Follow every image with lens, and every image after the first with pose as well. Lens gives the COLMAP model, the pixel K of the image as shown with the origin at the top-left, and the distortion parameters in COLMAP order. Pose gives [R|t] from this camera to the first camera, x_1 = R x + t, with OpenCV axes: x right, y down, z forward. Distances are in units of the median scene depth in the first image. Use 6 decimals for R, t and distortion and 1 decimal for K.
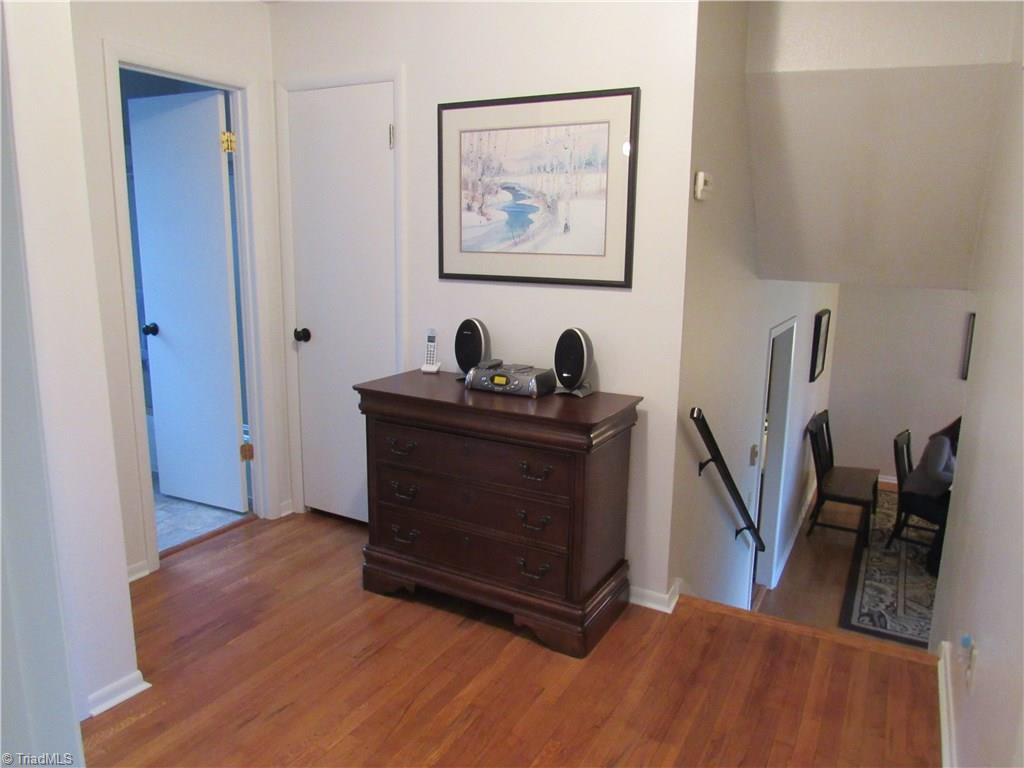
lens RADIAL K [[734.0, 0, 512.0], [0, 734.0, 384.0], [0, 0, 1]] dist [-0.026699, 0.004026]
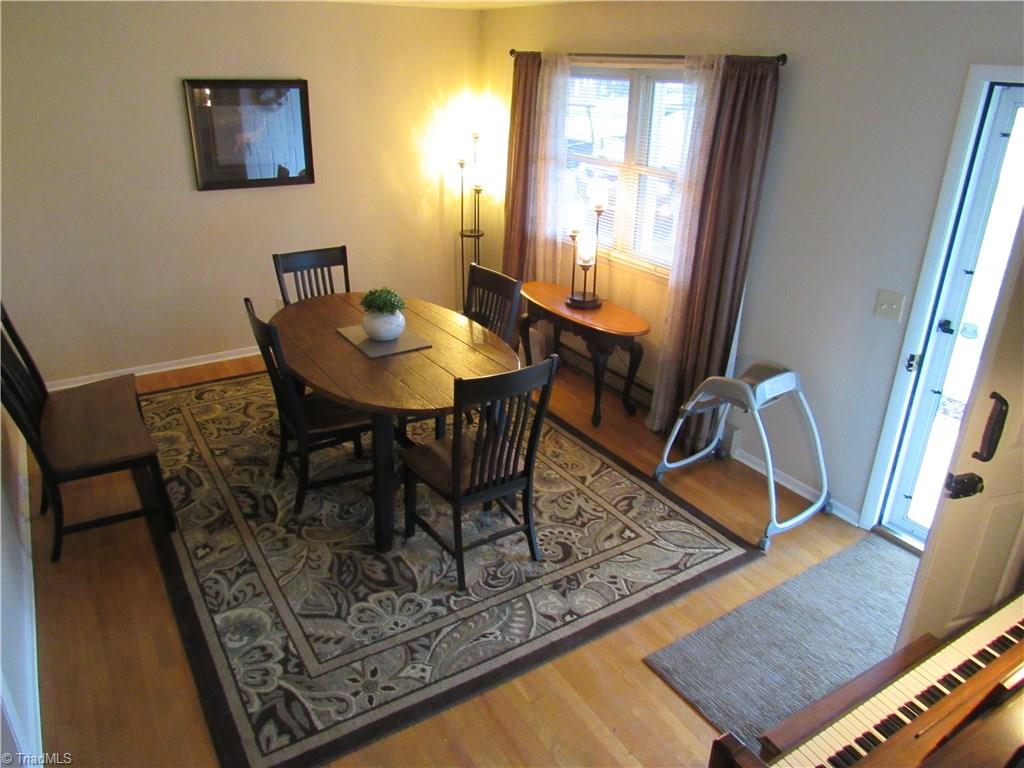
lens RADIAL K [[734.0, 0, 512.0], [0, 734.0, 384.0], [0, 0, 1]] dist [-0.026699, 0.004026]
pose [[0.488704, -0.352387, 0.798118, 0.247314], [0.158281, 0.935431, 0.316095, -0.008342], [-0.857972, -0.028150, 0.512925, 0.583934]]
